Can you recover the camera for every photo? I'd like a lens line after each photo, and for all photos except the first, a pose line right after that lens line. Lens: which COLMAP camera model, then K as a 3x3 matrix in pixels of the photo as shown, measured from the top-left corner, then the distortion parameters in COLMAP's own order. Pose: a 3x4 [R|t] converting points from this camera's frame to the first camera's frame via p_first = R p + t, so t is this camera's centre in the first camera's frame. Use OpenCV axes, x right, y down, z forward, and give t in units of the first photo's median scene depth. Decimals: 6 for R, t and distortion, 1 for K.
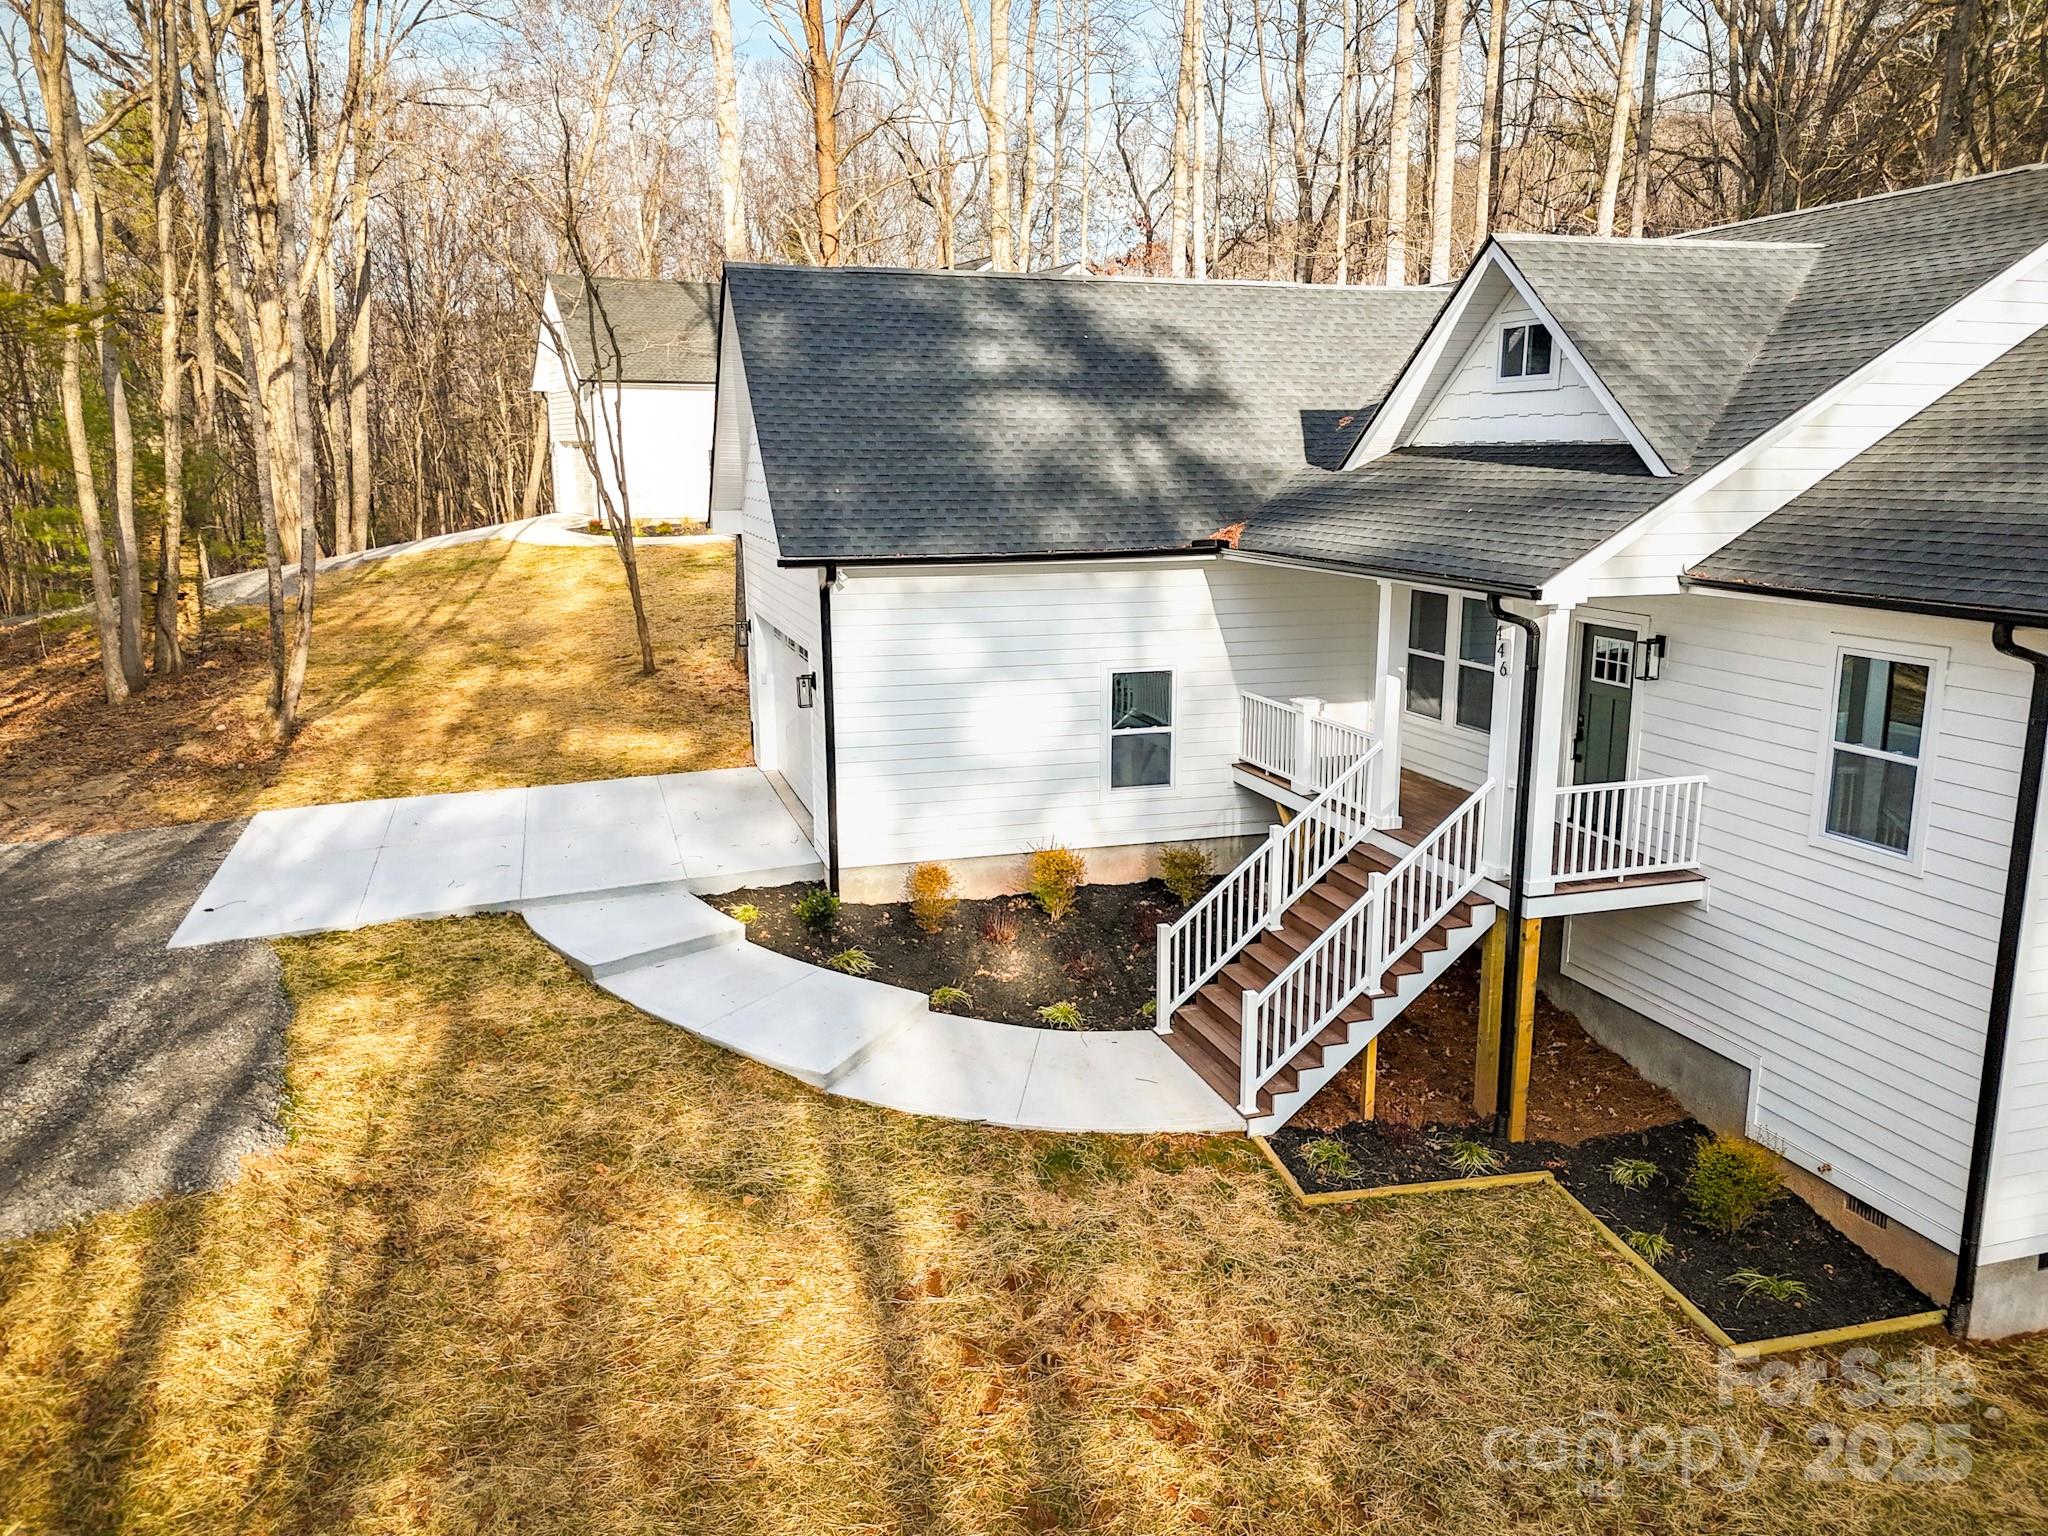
lens RADIAL K [[1522.1, 0, 1018.4], [0, 1522.1, 765.3], [0, 0, 1]] dist [0.051346, -0.034345]
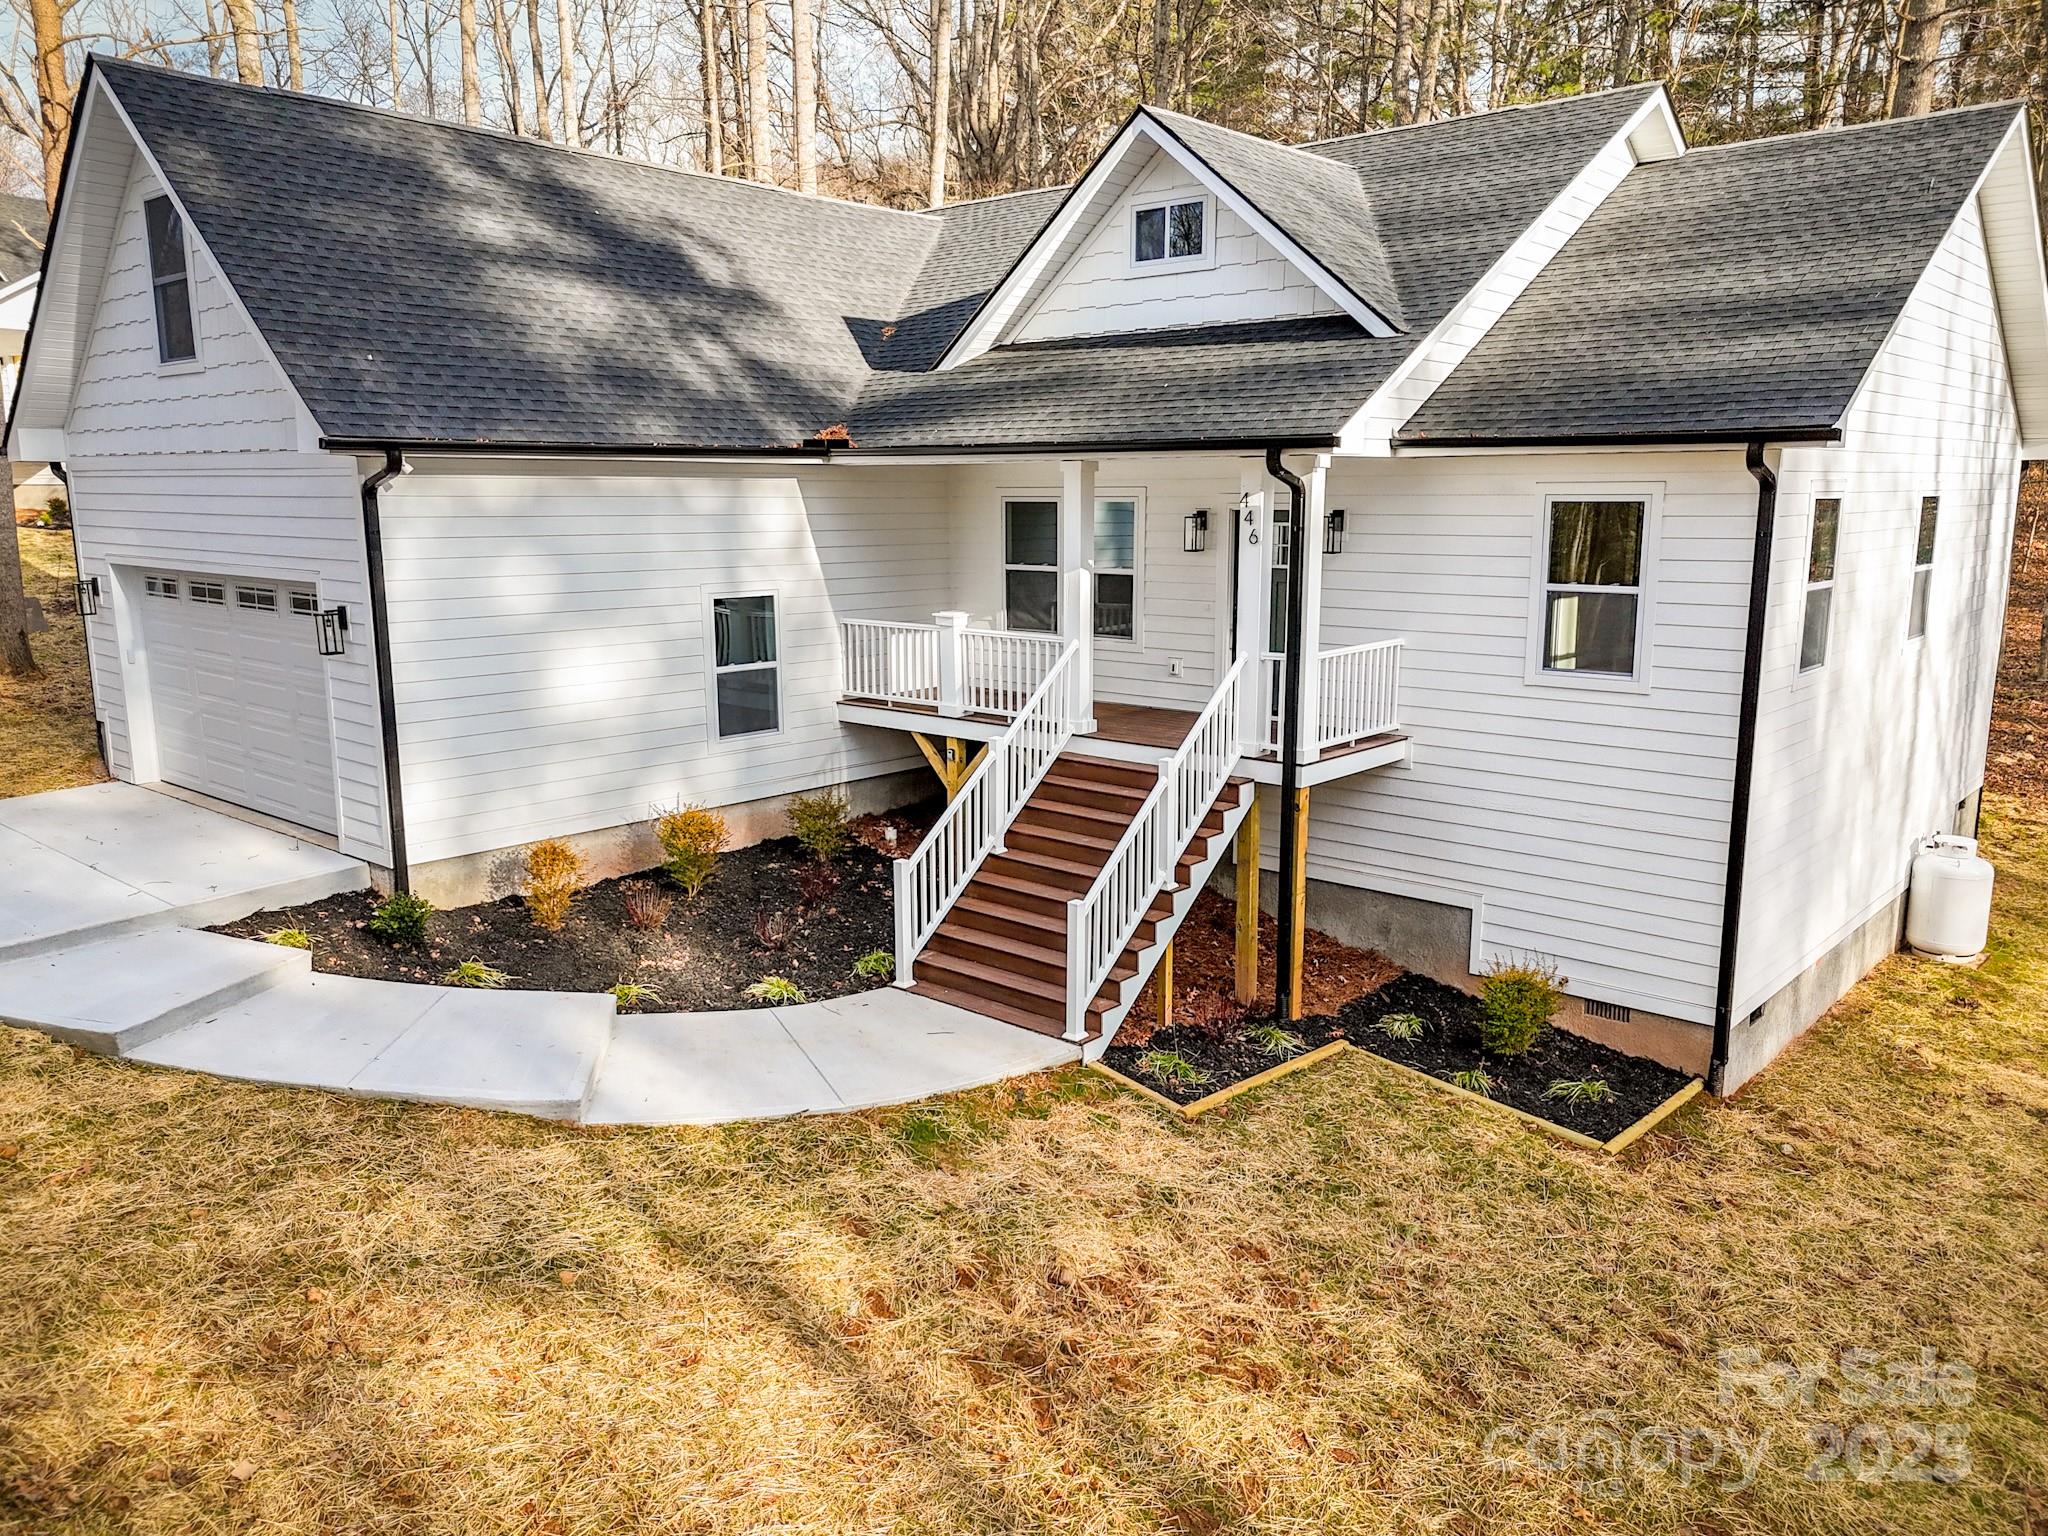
lens RADIAL K [[1522.1, 0, 1035.3], [0, 1522.1, 769.6], [0, 0, 1]] dist [0.051346, -0.034345]
pose [[0.851137, -0.093644, 0.516523, -0.303907], [0.106158, 0.994335, 0.005341, 0.062444], [-0.514097, 0.050287, 0.856257, 0.240599]]
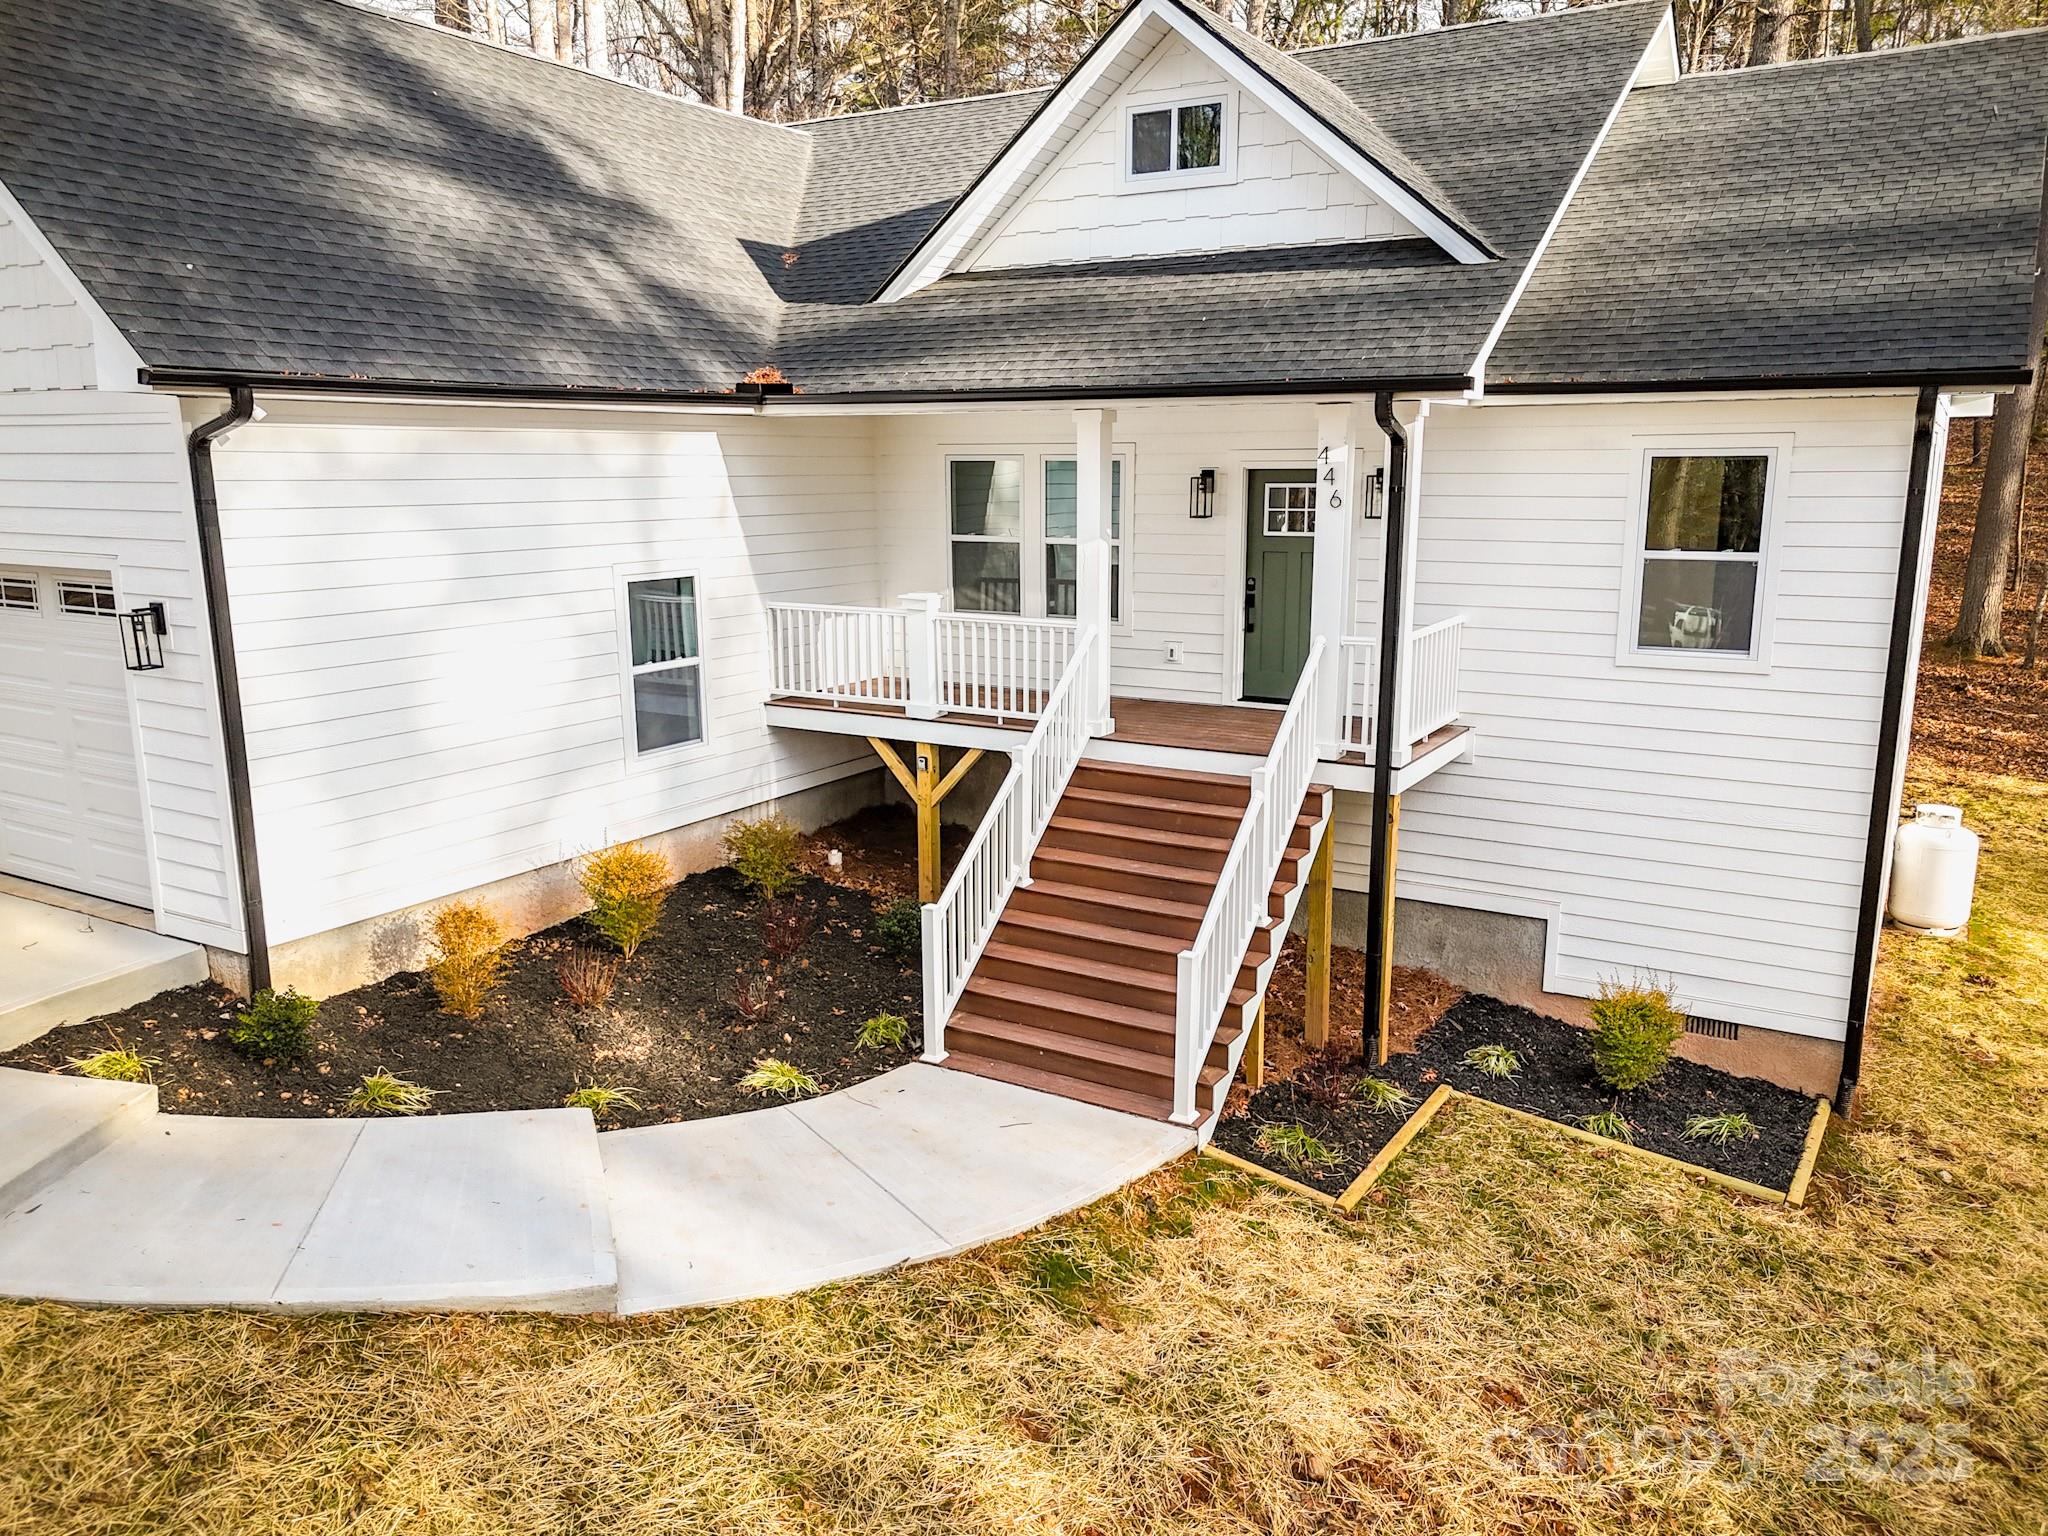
lens RADIAL K [[1522.1, 0, 1037.4], [0, 1522.1, 768.2], [0, 0, 1]] dist [0.051346, -0.034345]
pose [[0.738974, -0.135525, 0.659962, -0.345295], [0.138241, 0.989218, 0.048347, 0.017569], [-0.659399, 0.055507, 0.749741, 0.483725]]
